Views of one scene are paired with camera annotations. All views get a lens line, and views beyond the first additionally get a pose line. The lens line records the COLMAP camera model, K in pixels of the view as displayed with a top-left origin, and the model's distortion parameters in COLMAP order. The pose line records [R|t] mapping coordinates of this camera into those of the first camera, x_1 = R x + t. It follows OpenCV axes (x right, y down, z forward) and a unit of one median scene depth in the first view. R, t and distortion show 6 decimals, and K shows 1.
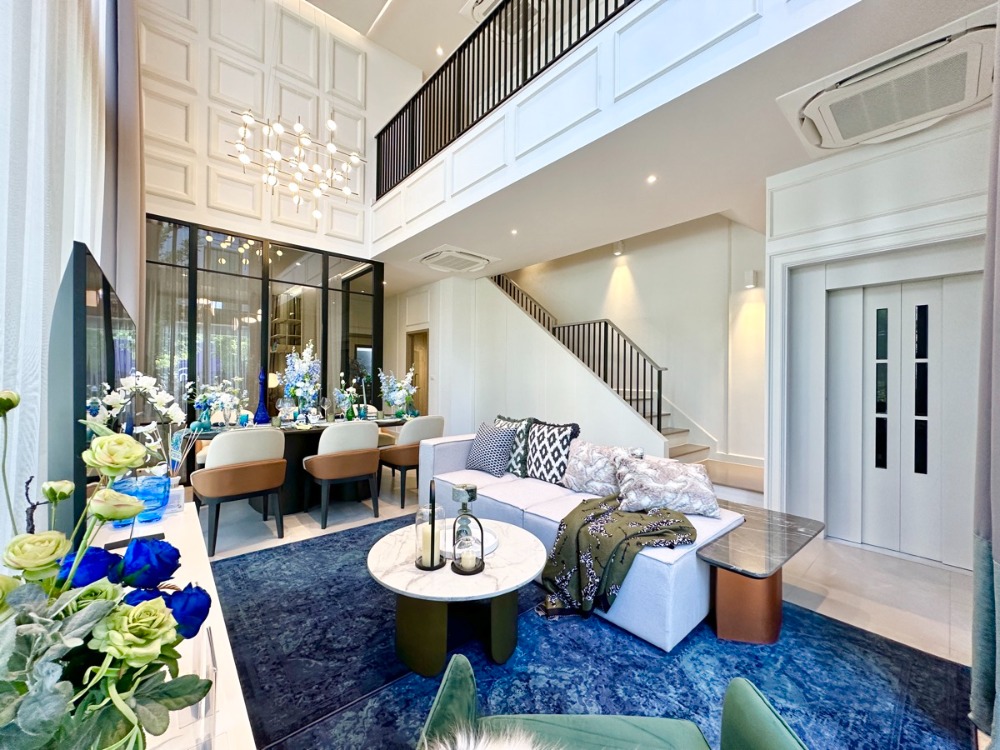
lens RADIAL K [[401.0, 0, 498.0], [0, 401.0, 374.7], [0, 0, 1]] dist [-0.002959, 0.000756]
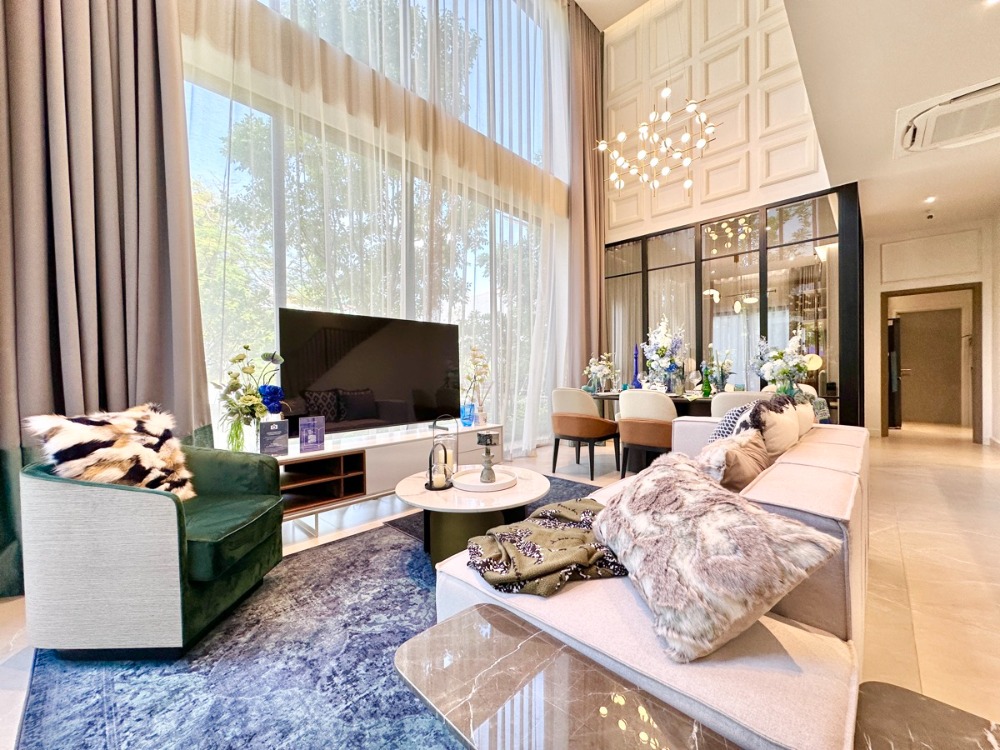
lens RADIAL K [[401.0, 0, 498.3], [0, 401.0, 376.1], [0, 0, 1]] dist [-0.002959, 0.000756]
pose [[0.086974, -0.002149, -0.996208, 0.465171], [0.019079, 0.999818, -0.000491, 0.058634], [0.996028, -0.018964, 0.087000, 0.432247]]
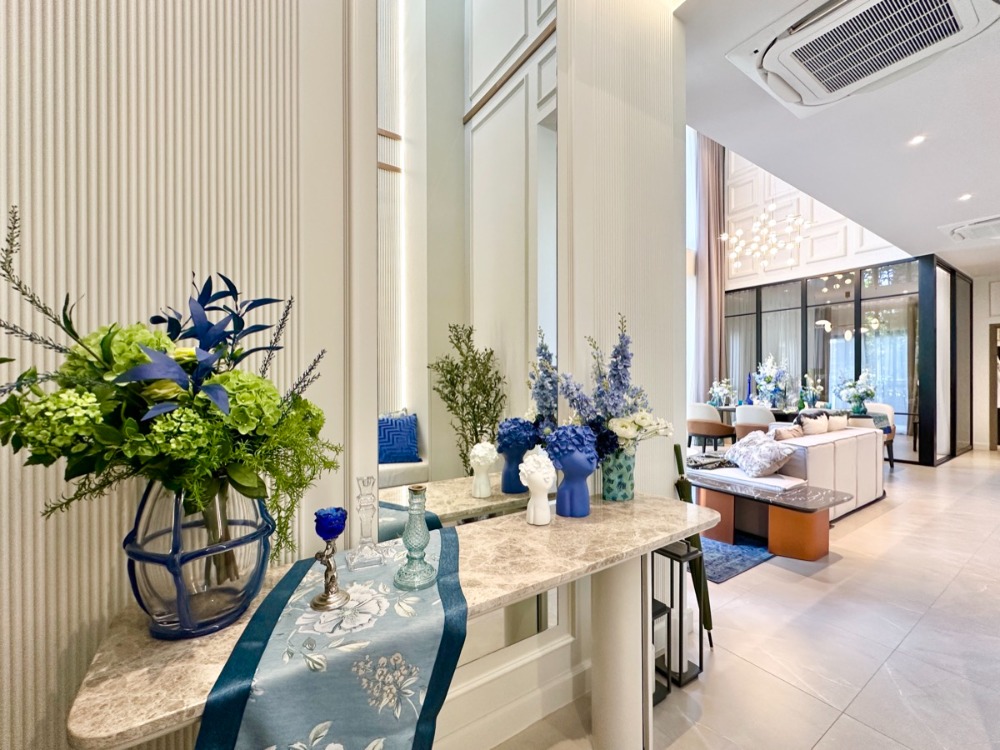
lens RADIAL K [[401.0, 0, 503.3], [0, 401.0, 383.2], [0, 0, 1]] dist [-0.002959, 0.000756]
pose [[-0.146304, -0.006325, -0.989219, 1.019318], [0.008363, 0.999936, -0.007630, 0.025841], [0.989204, -0.009389, -0.146242, 0.212693]]
